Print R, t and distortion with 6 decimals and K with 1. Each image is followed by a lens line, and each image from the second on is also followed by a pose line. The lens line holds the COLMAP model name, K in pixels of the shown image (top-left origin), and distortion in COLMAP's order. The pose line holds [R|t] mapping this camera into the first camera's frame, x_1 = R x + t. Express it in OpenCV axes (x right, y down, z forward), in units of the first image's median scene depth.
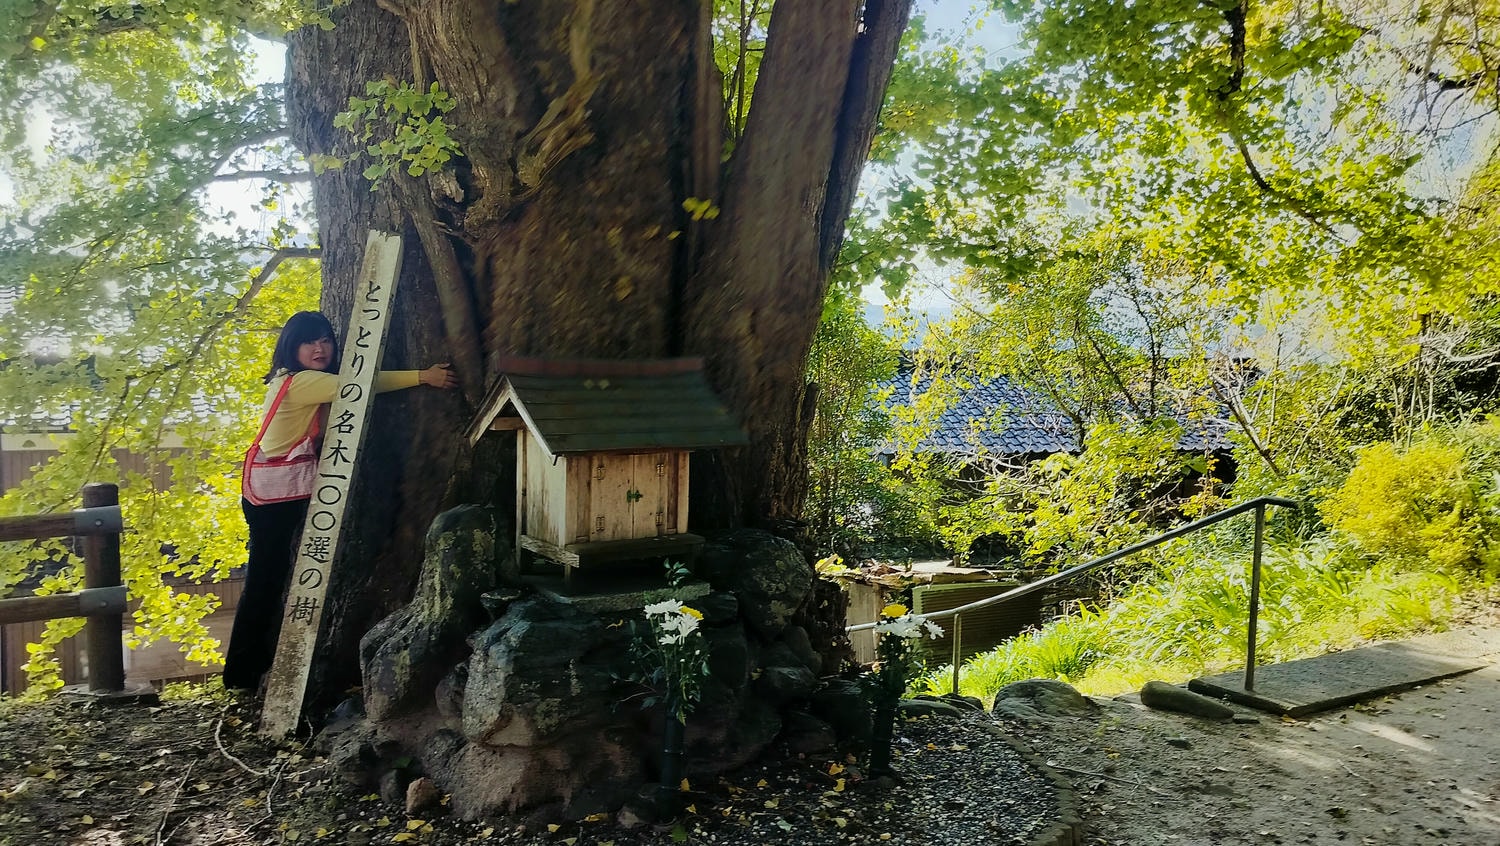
lens RADIAL K [[1057.6, 0, 750.0], [0, 1057.6, 423.0], [0, 0, 1]] dist [0.075652, -0.104174]
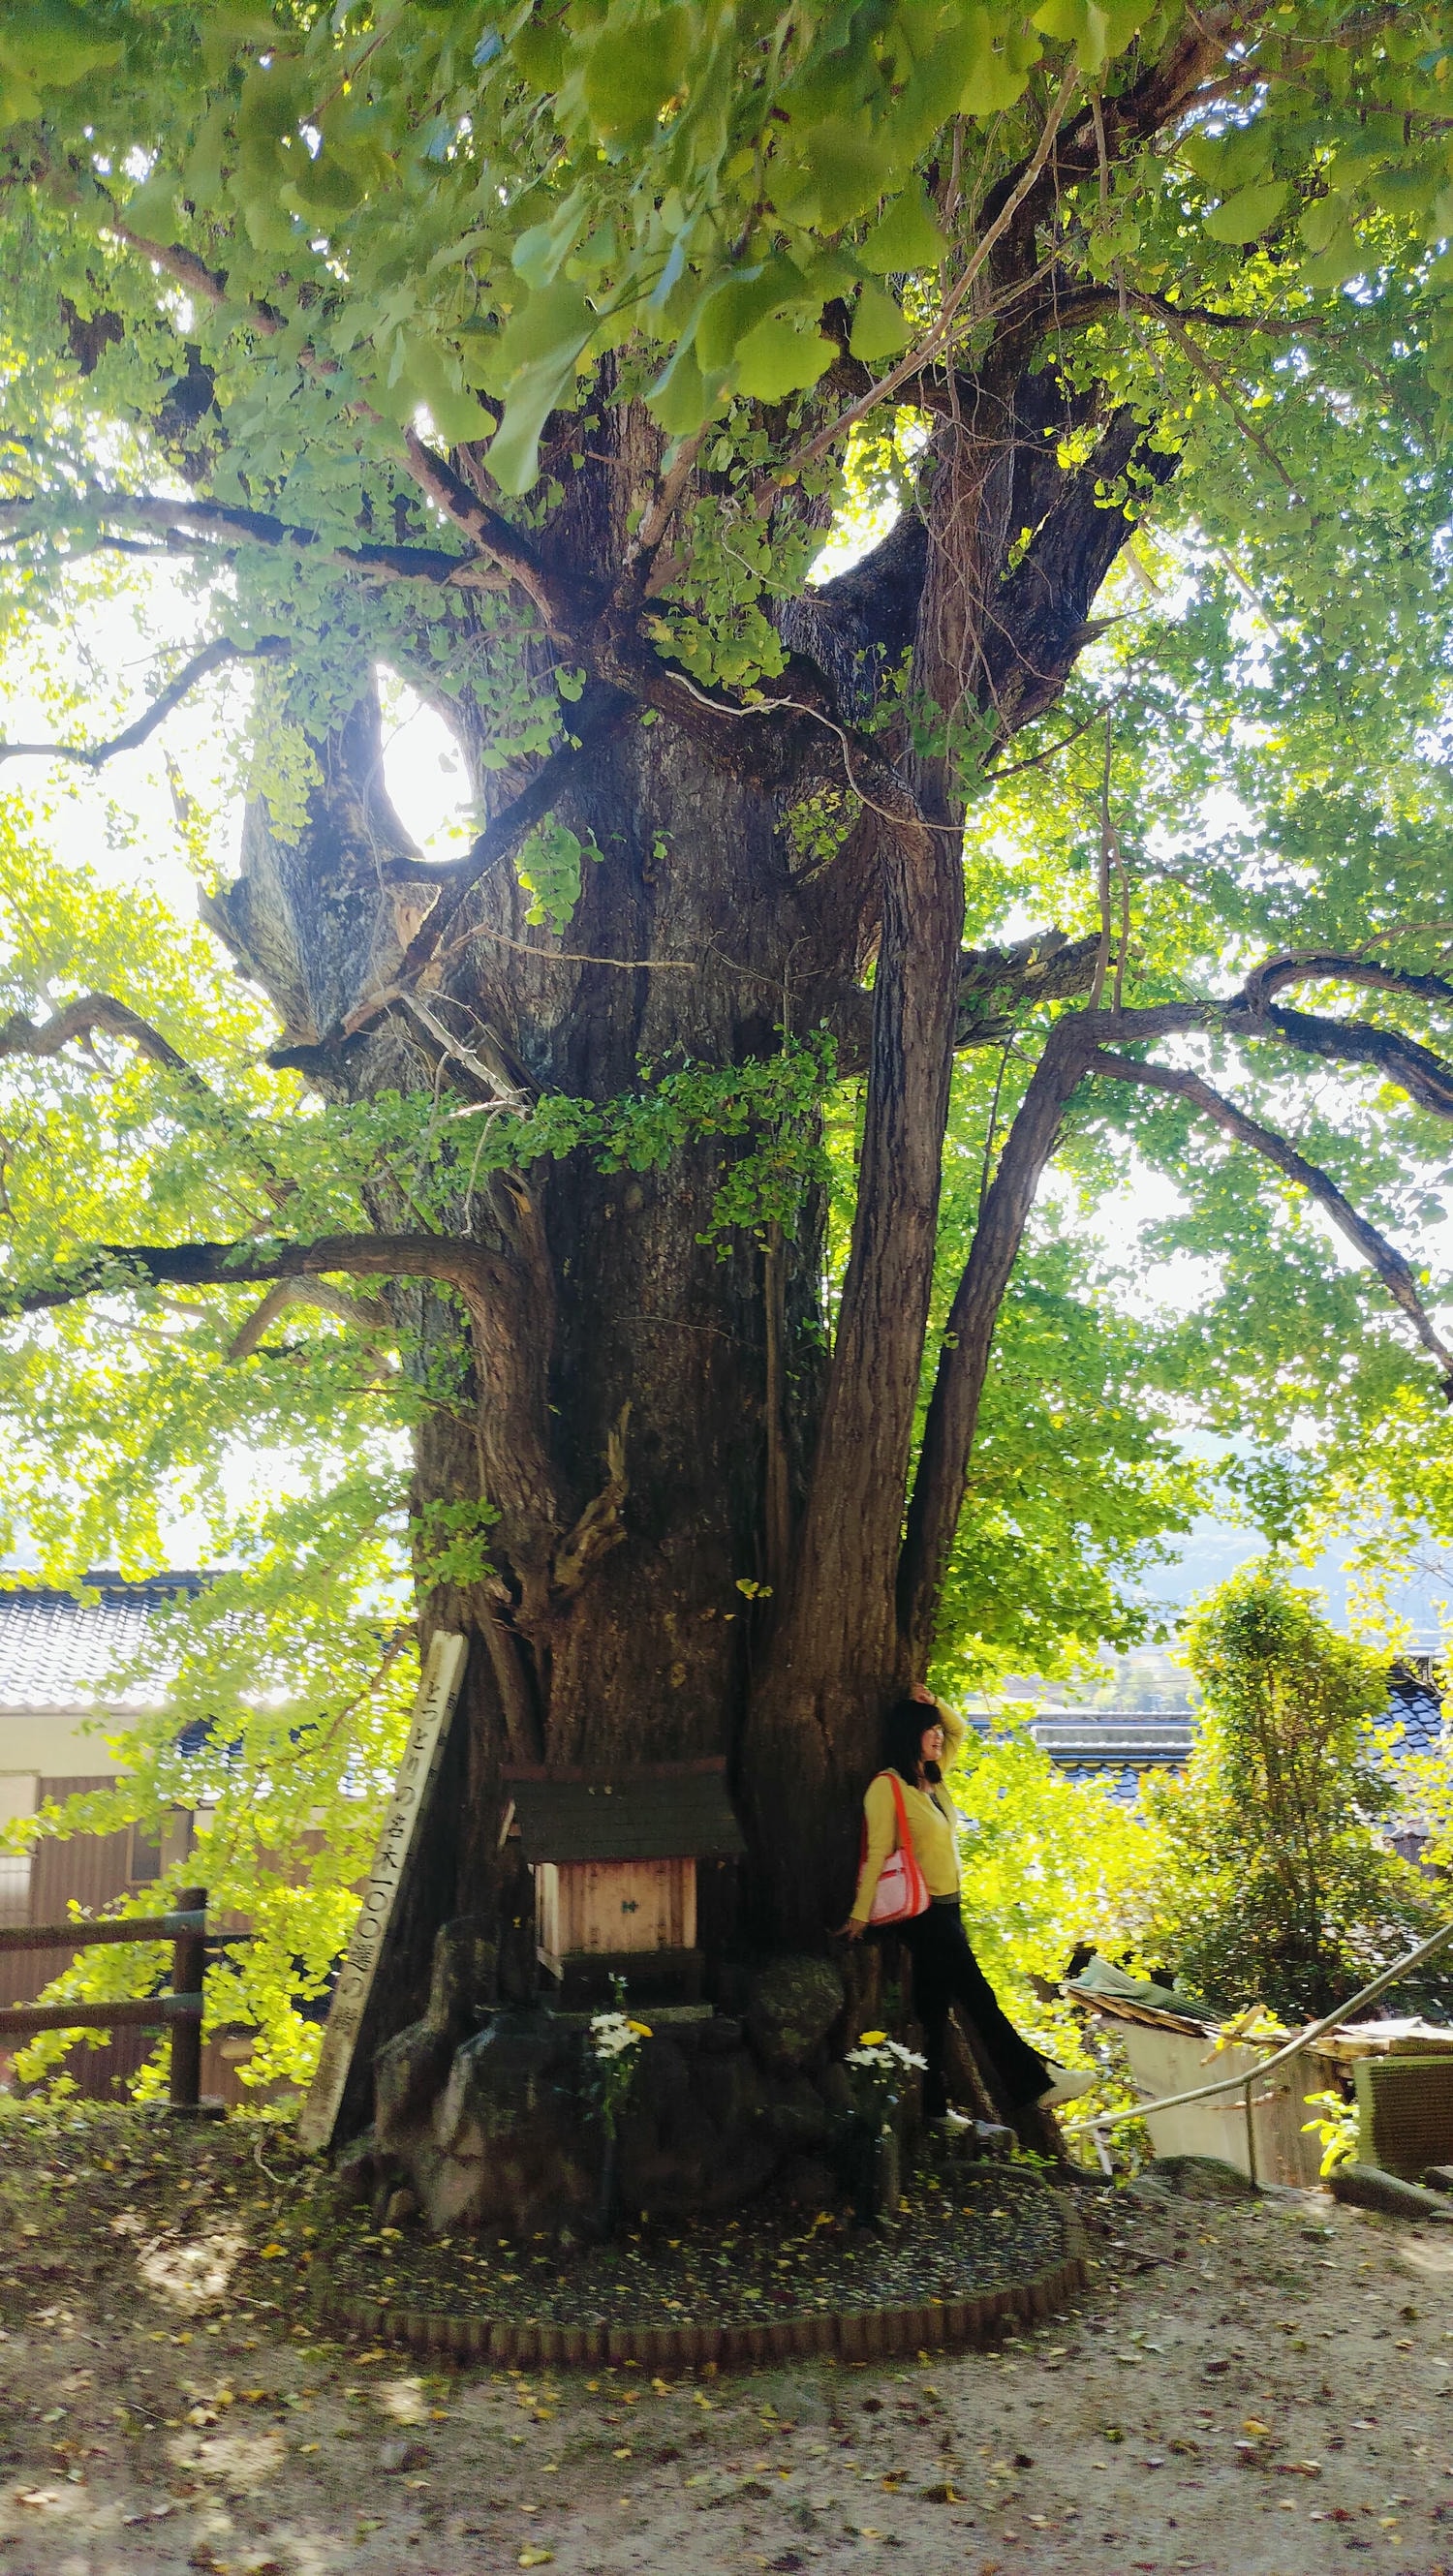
lens RADIAL K [[1586.5, 0, 726.5], [0, 1586.5, 1288.0], [0, 0, 1]] dist [0.003876, -0.037717]
pose [[0.953820, -0.100214, -0.283168, 0.411029], [0.011044, 0.953768, -0.300342, -0.033361], [0.300175, 0.283345, 0.910829, -0.447747]]
